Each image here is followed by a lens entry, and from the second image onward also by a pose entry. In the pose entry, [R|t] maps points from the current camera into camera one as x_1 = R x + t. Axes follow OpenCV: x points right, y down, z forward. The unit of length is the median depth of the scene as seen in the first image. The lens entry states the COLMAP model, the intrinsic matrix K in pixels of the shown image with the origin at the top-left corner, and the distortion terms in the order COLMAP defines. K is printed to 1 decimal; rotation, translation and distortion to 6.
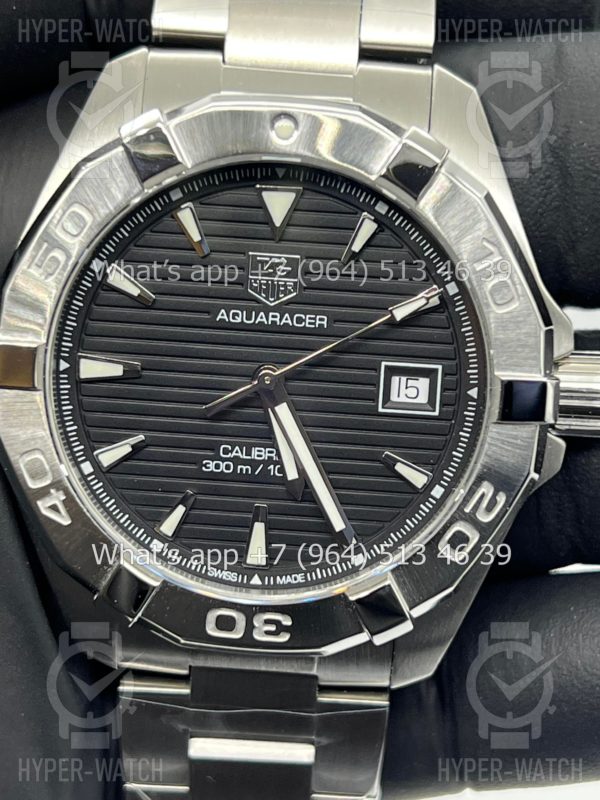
lens RADIAL K [[1847.0, 0, 301.3], [0, 1847.0, 399.7], [0, 0, 1]] dist [0.208175, 0.000000]
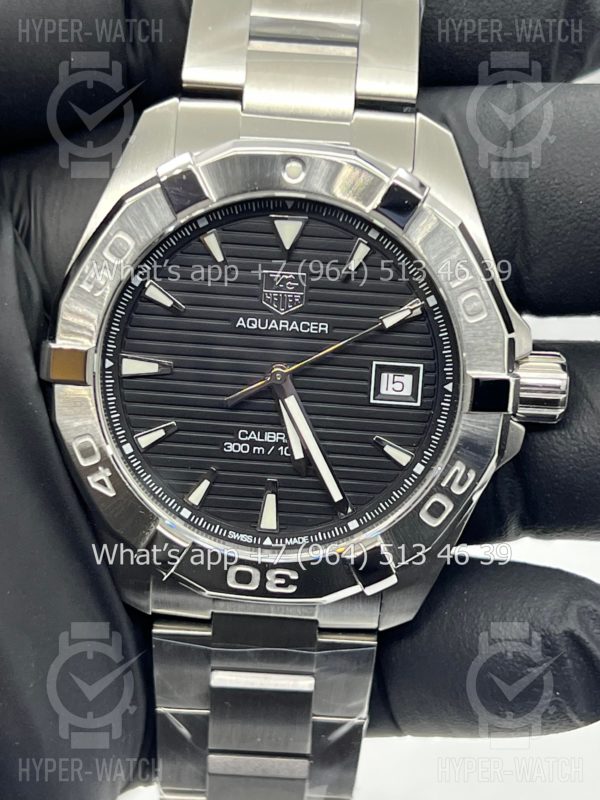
lens RADIAL K [[1847.0, 0, 300.6], [0, 1847.0, 401.4], [0, 0, 1]] dist [0.208175, 0.000000]
pose [[0.999642, 0.000612, 0.026764, -0.036064], [-0.001494, 0.999455, 0.032971, -0.034102], [-0.026729, -0.032999, 0.999098, -0.204609]]
